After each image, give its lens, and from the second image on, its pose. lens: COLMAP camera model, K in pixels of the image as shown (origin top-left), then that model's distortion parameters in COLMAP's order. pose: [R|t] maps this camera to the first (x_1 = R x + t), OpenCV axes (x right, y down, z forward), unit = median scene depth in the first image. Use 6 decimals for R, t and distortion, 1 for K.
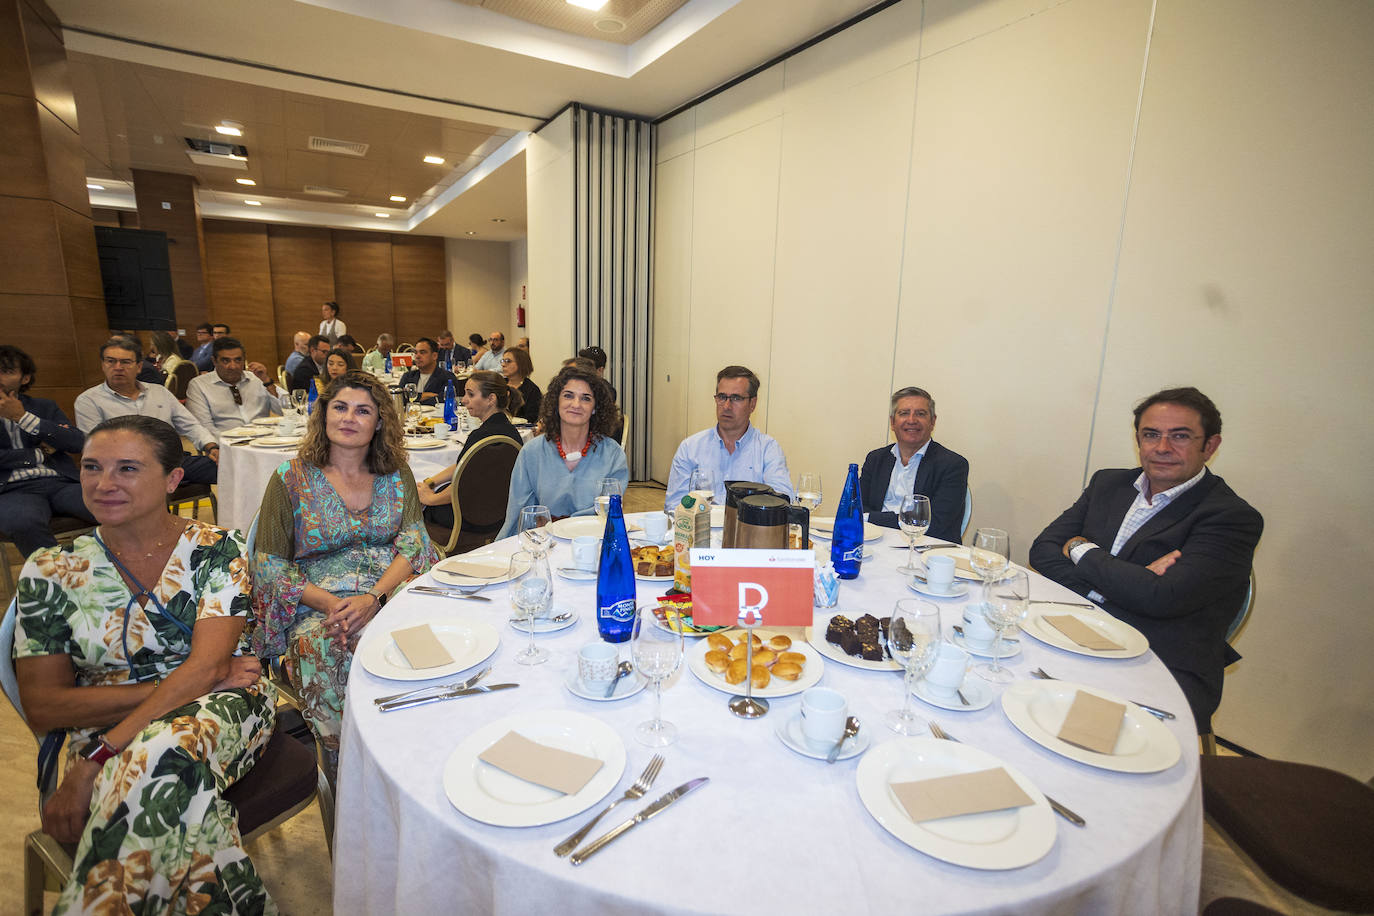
lens RADIAL K [[671.7, 0, 686.1], [0, 671.7, 443.5], [0, 0, 1]] dist [-0.001540, 0.000229]
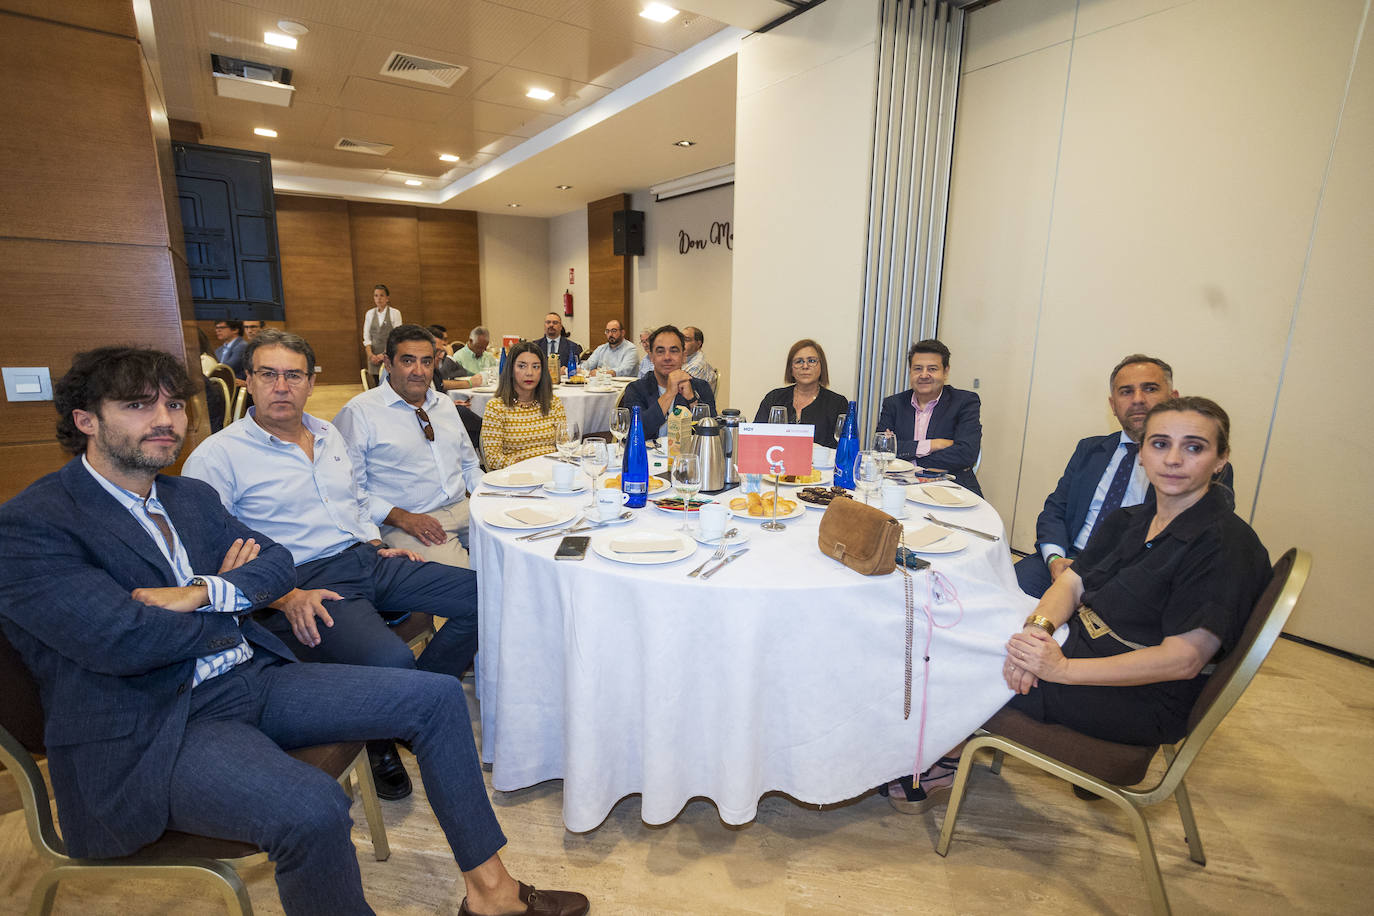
lens RADIAL K [[663.6, 0, 682.4], [0, 663.6, 463.5], [0, 0, 1]] dist [-0.040546, 0.022709]
pose [[0.997424, -0.024449, 0.067437, -0.175182], [0.021400, 0.998732, 0.045563, -0.021495], [-0.068465, -0.044002, 0.996683, 0.144914]]
